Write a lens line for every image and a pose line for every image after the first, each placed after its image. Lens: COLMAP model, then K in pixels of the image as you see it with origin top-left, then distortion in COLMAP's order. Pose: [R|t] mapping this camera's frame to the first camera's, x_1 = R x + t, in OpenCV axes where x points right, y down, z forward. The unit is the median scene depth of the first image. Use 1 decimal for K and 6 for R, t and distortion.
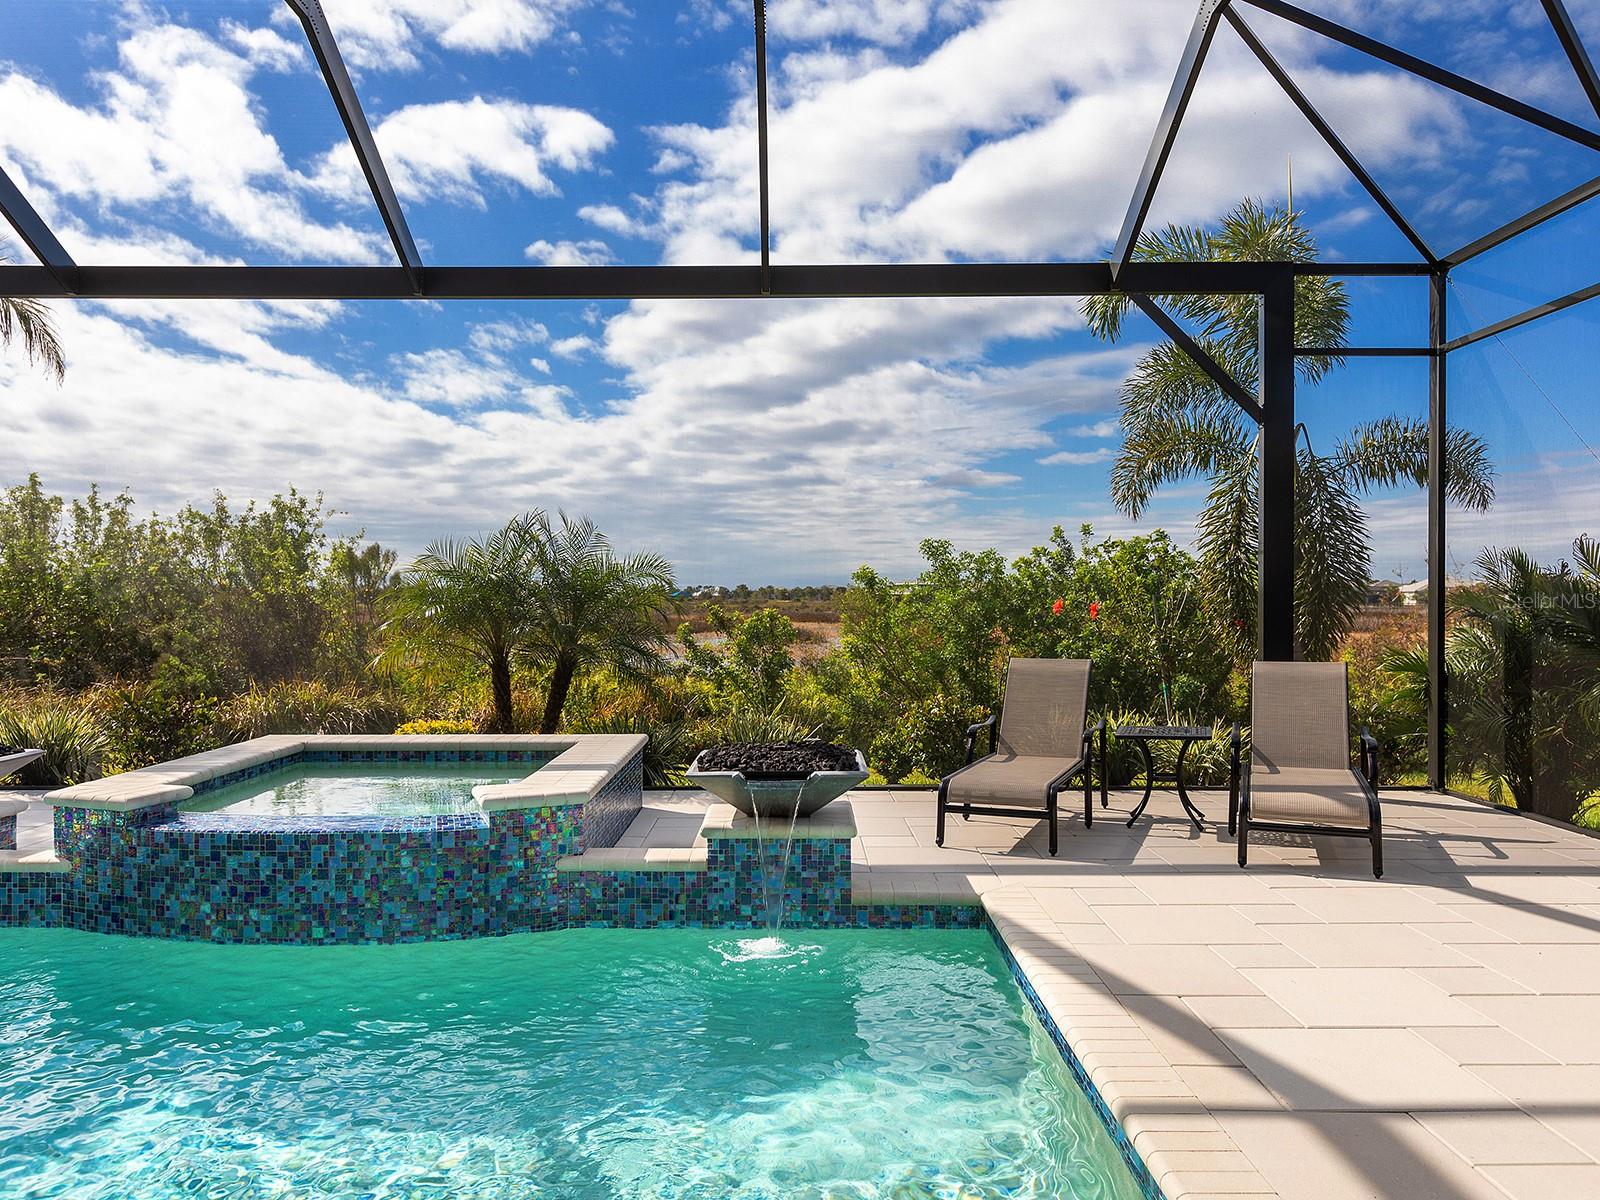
lens RADIAL K [[1201.9, 0, 792.8], [0, 1201.9, 600.8], [0, 0, 1]] dist [0.002583, 0.000153]
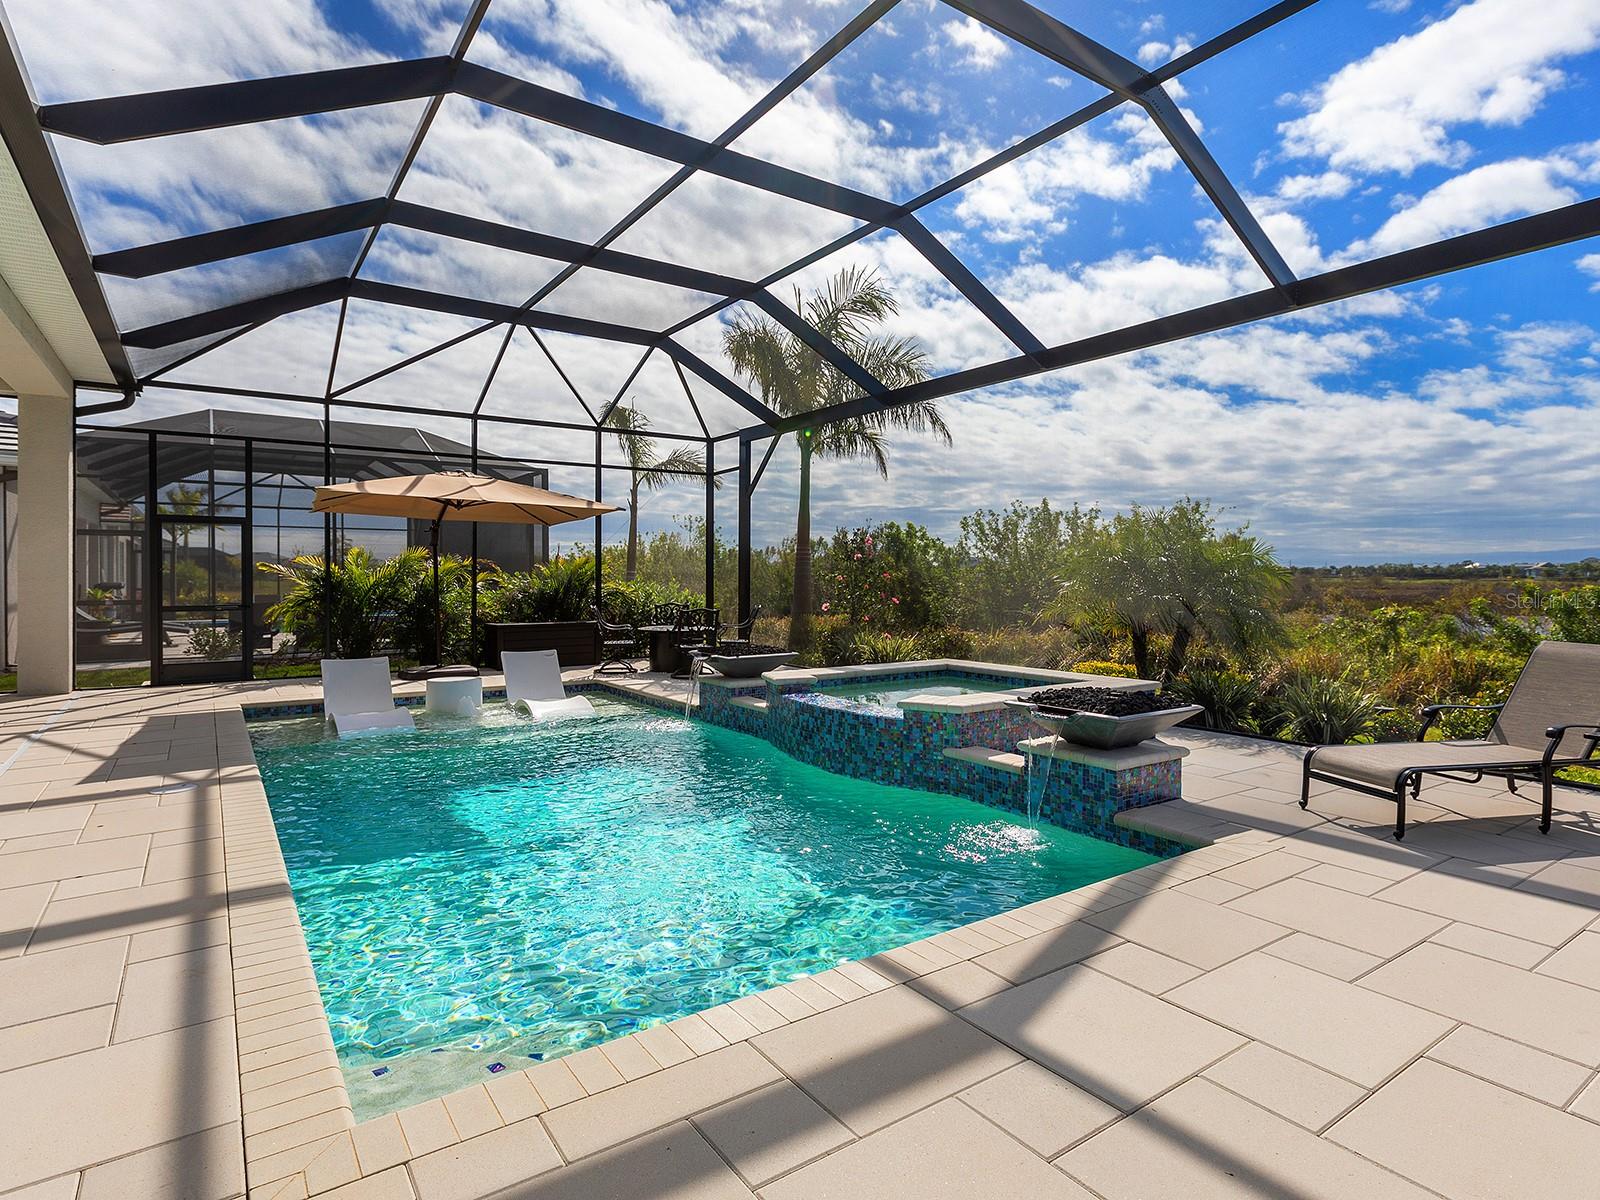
lens RADIAL K [[857.9, 0, 786.7], [0, 857.9, 581.2], [0, 0, 1]] dist [0.001828, 0.000088]
pose [[0.570467, 0.006718, -0.821293, 0.560893], [-0.004770, 0.999977, 0.004866, 0.001498], [0.821307, 0.001142, 0.570486, 0.218145]]
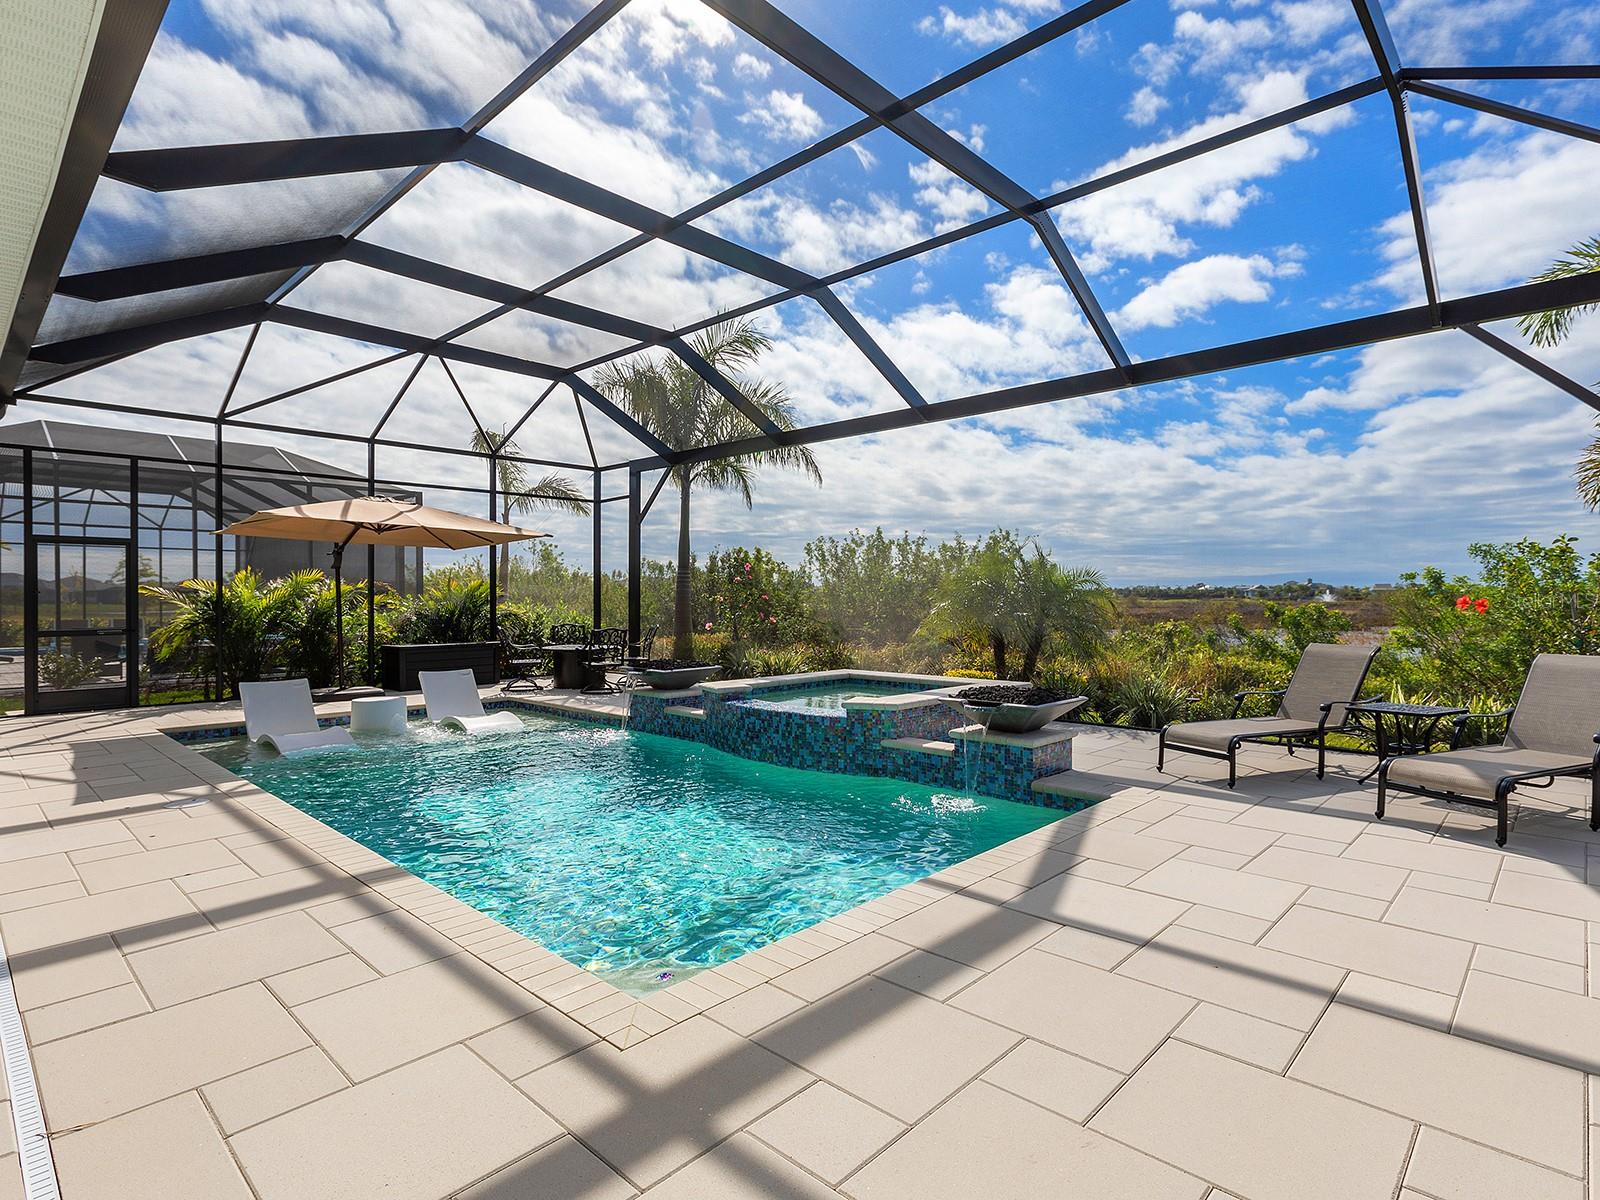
lens RADIAL K [[832.1, 0, 777.6], [0, 832.1, 599.4], [0, 0, 1]] dist [-0.000068, 0.000921]
pose [[0.721780, 0.000972, -0.692121, 0.548297], [-0.001636, 0.999999, -0.000301, 0.003591], [0.692120, 0.001350, 0.721781, -0.017821]]
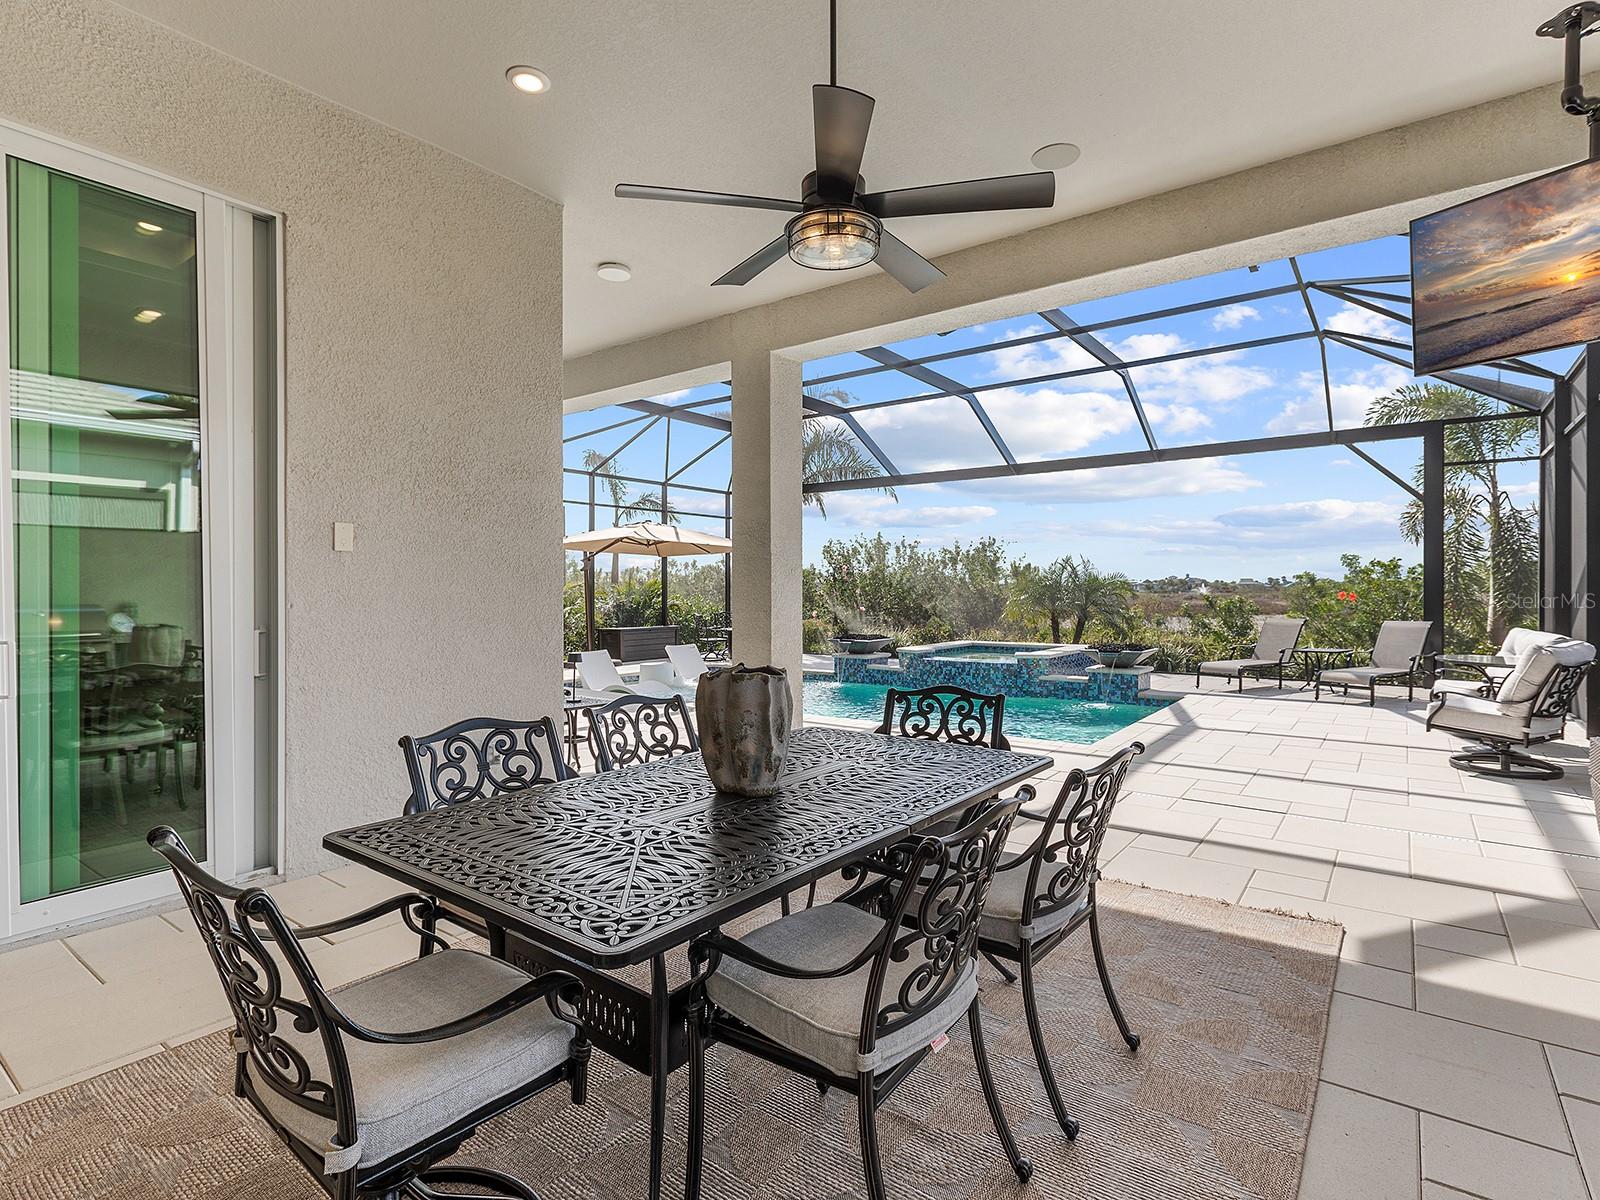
lens RADIAL K [[793.5, 0, 819.2], [0, 793.5, 594.6], [0, 0, 1]] dist [-0.005162, 0.000190]
pose [[0.808541, 0.001504, -0.588437, 0.536545], [0.001158, 0.999991, 0.004147, -0.003987], [0.588438, -0.004034, 0.808532, -0.966696]]
